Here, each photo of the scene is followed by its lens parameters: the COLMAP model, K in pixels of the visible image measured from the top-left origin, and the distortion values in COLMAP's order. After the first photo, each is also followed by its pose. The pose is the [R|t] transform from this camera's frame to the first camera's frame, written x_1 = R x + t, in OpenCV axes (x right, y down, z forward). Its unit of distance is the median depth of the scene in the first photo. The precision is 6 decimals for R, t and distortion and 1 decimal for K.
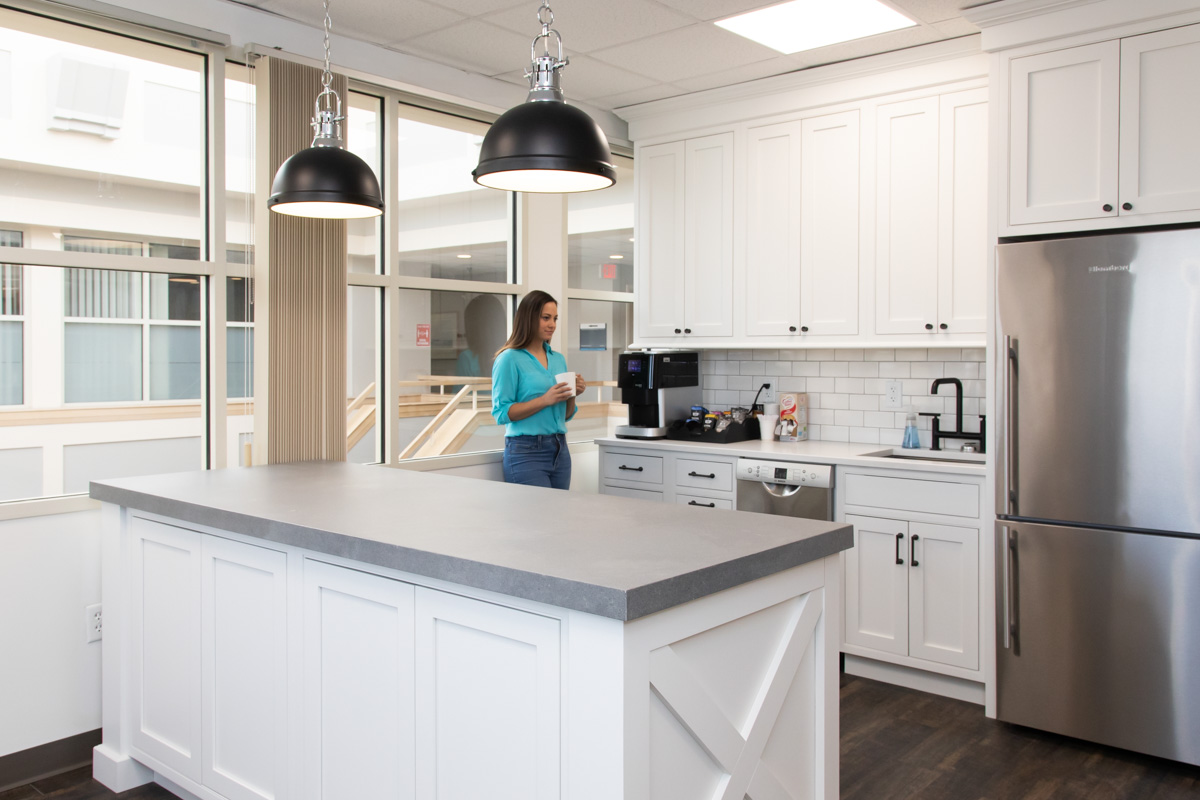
lens RADIAL K [[989.5, 0, 561.9], [0, 989.5, 373.0], [0, 0, 1]] dist [0.033376, -0.001261]
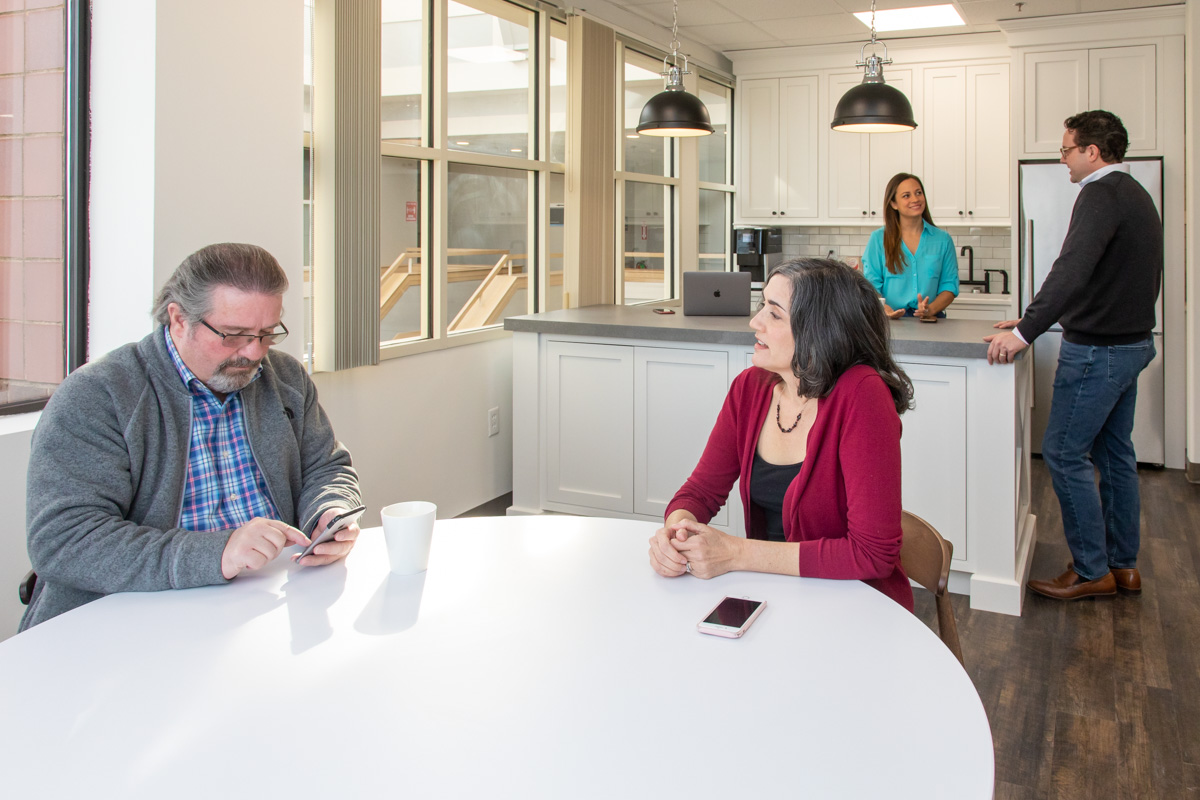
lens RADIAL K [[989.5, 0, 633.1], [0, 989.5, 229.3], [0, 0, 1]] dist [0.033376, -0.001261]
pose [[0.948775, 0.004986, 0.315913, -0.666400], [0.001055, 0.999820, -0.018948, 0.008839], [-0.315951, 0.018311, 0.948599, -0.346088]]
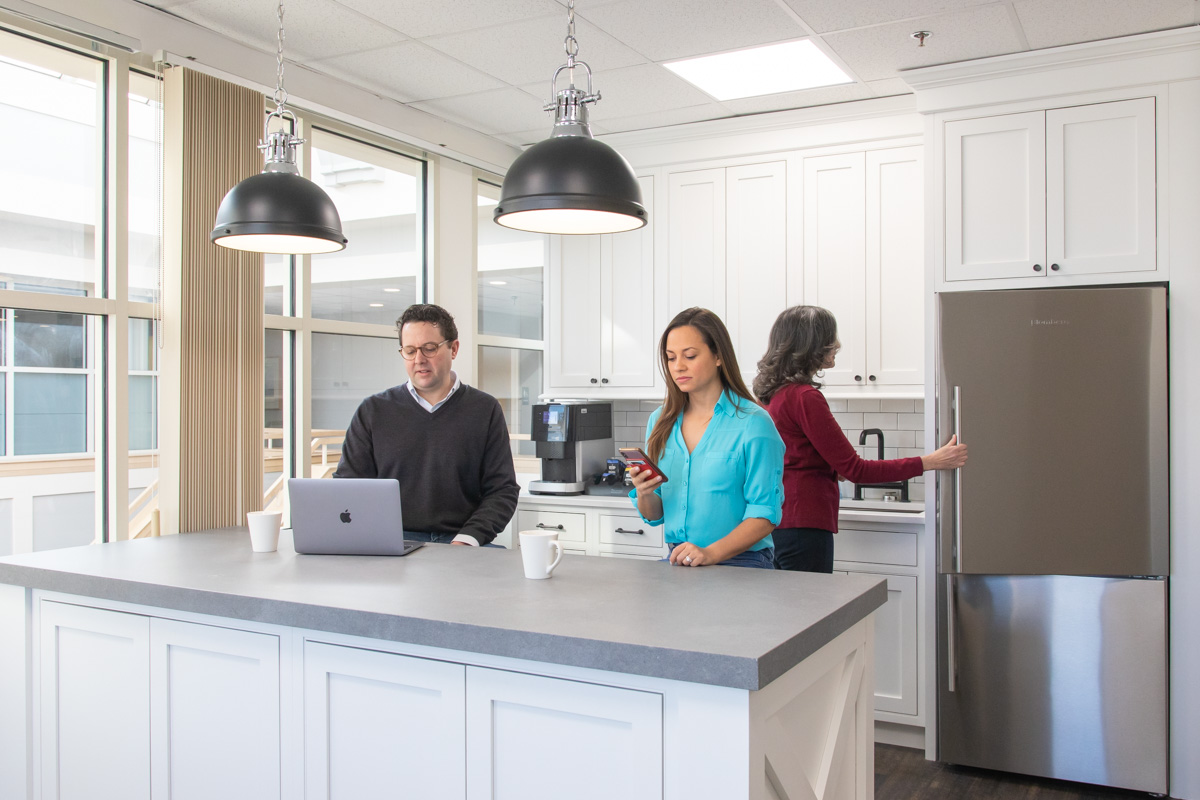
lens RADIAL K [[1044.3, 0, 570.6], [0, 1044.3, 408.6], [0, 0, 1]] dist [0.006095, -0.015965]
pose [[0.975212, -0.001392, 0.221268, -0.164464], [0.004270, 0.999912, -0.012530, -0.004070], [-0.221231, 0.013164, 0.975133, 0.030854]]
